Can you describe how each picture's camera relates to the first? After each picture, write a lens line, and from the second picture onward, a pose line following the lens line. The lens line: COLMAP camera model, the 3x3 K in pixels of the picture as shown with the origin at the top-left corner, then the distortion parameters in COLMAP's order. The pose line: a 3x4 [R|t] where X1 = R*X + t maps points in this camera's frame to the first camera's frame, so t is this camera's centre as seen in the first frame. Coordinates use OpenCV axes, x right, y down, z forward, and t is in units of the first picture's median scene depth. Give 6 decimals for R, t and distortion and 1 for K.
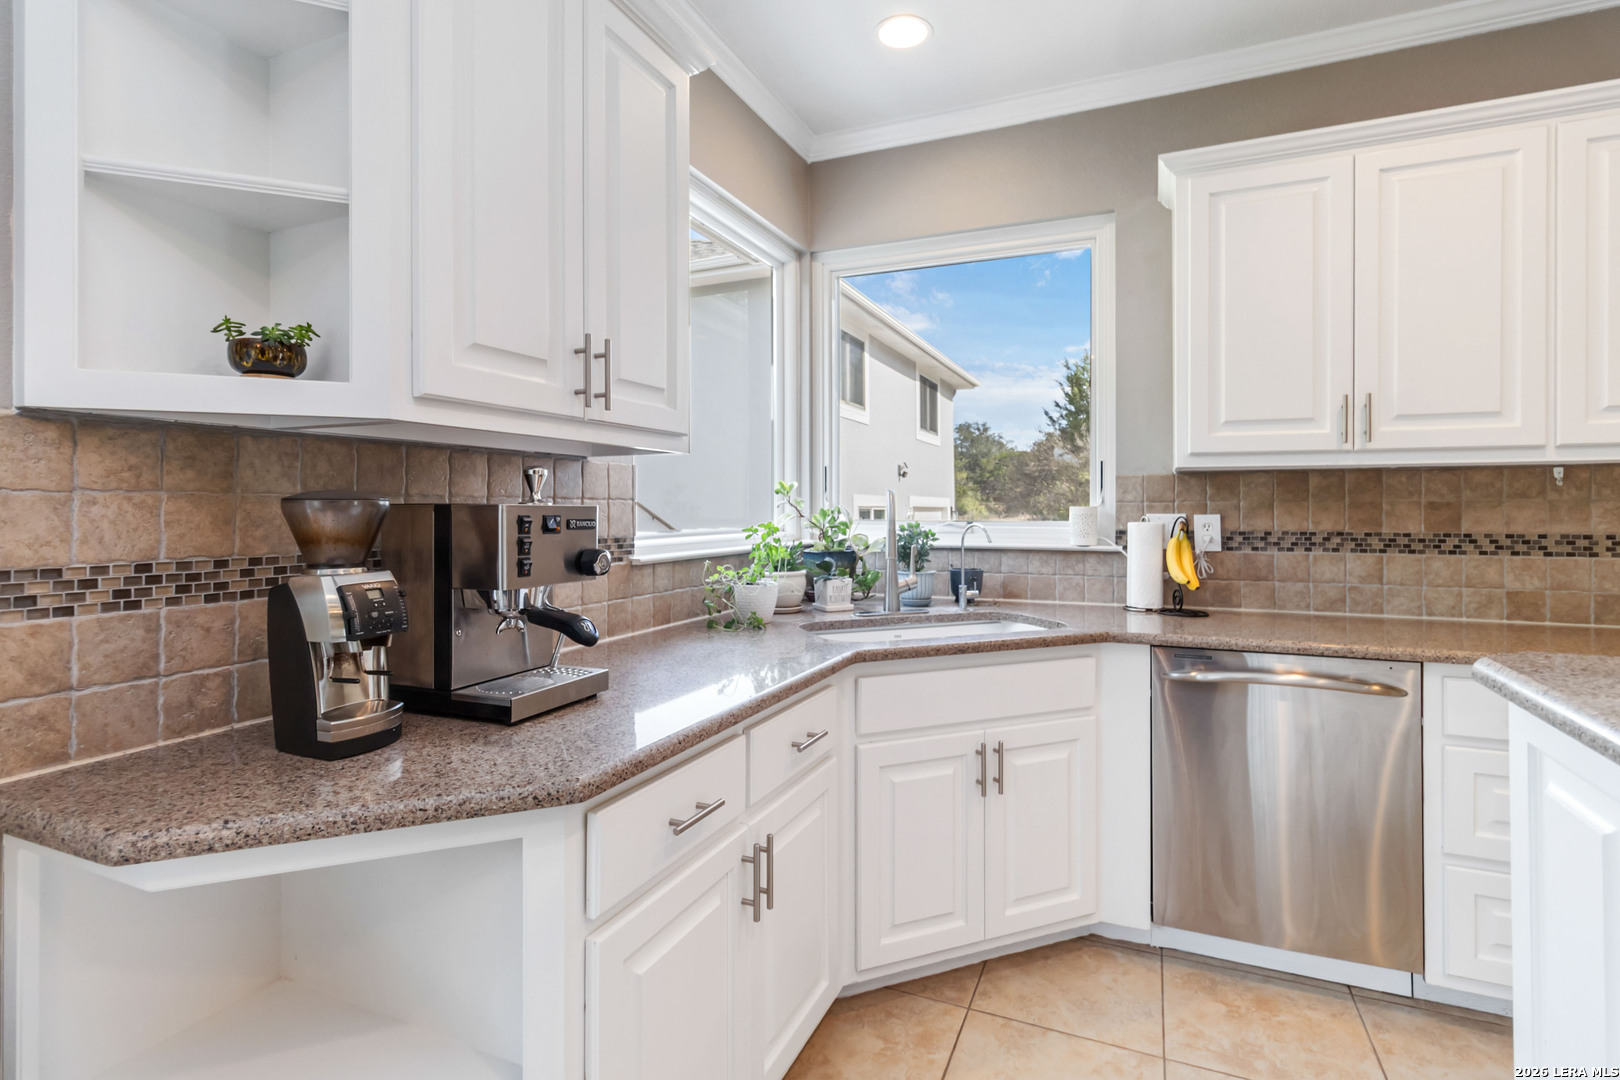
lens RADIAL K [[776.1, 0, 819.0], [0, 776.1, 504.1], [0, 0, 1]] dist [0.000139, 0.000359]
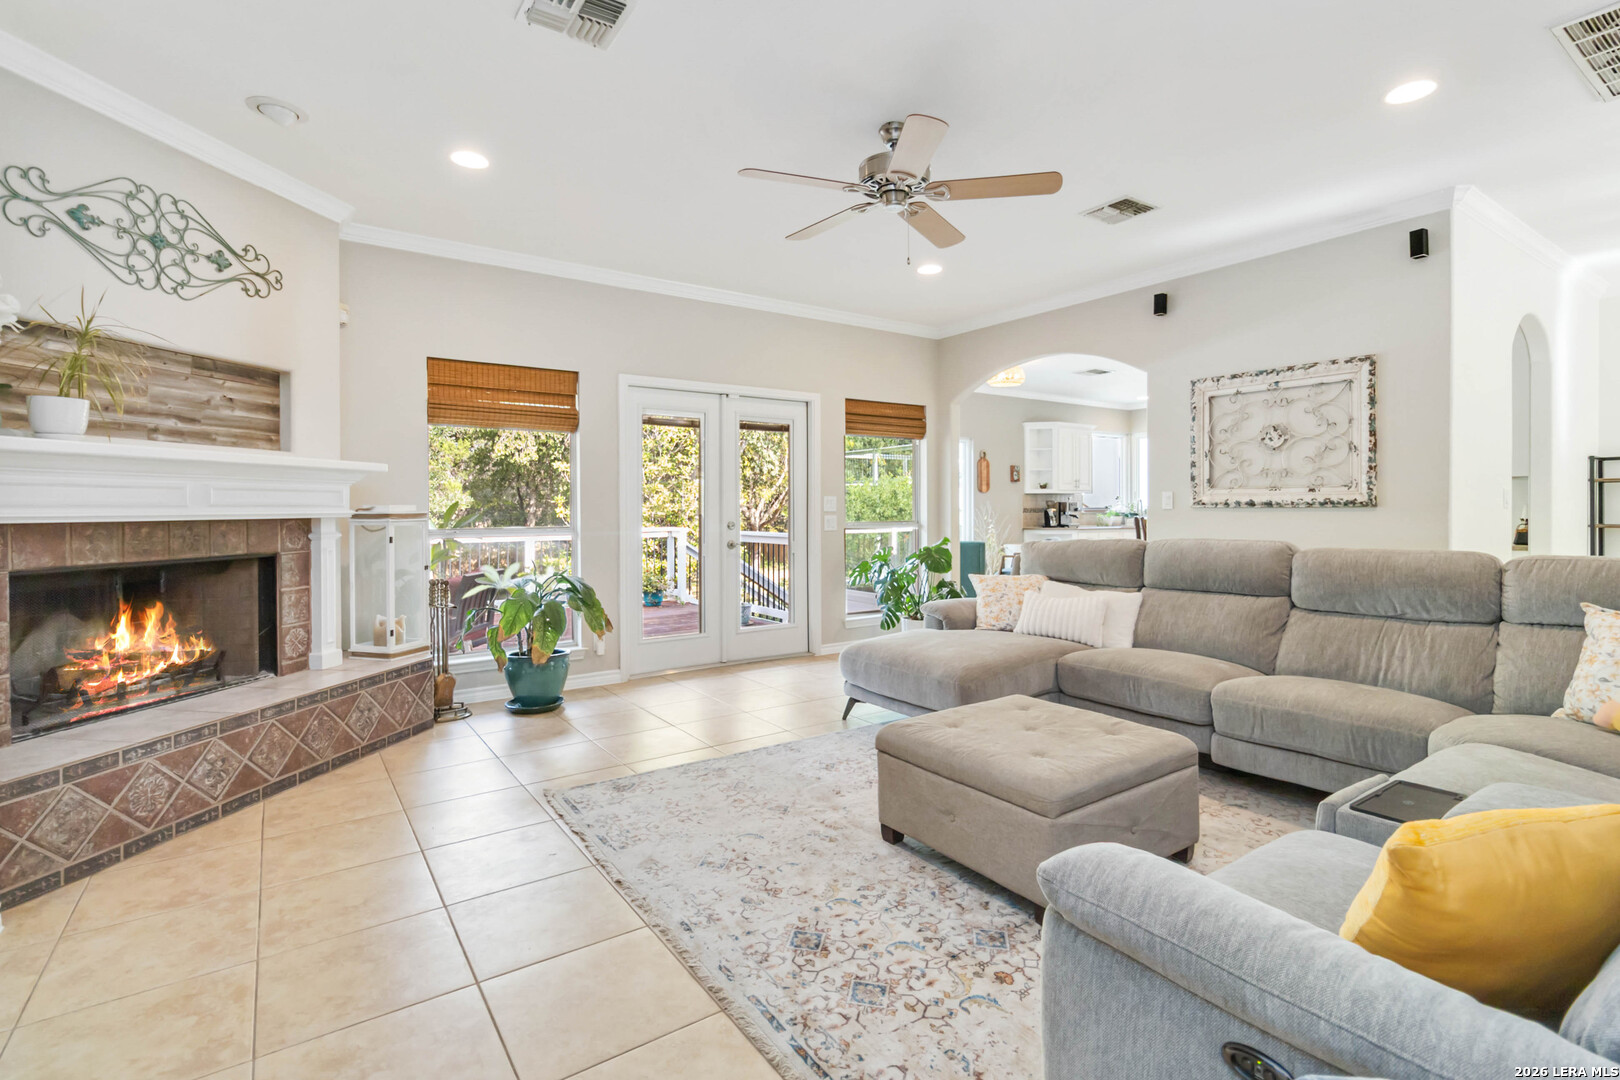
lens RADIAL K [[770.0, 0, 816.6], [0, 770.0, 518.0], [0, 0, 1]] dist [0.001193, 0.000182]
pose [[0.849526, 0.003335, -0.527537, 1.845234], [0.006501, 0.999838, 0.016790, 0.014884], [0.527507, -0.017693, 0.849366, -8.204032]]
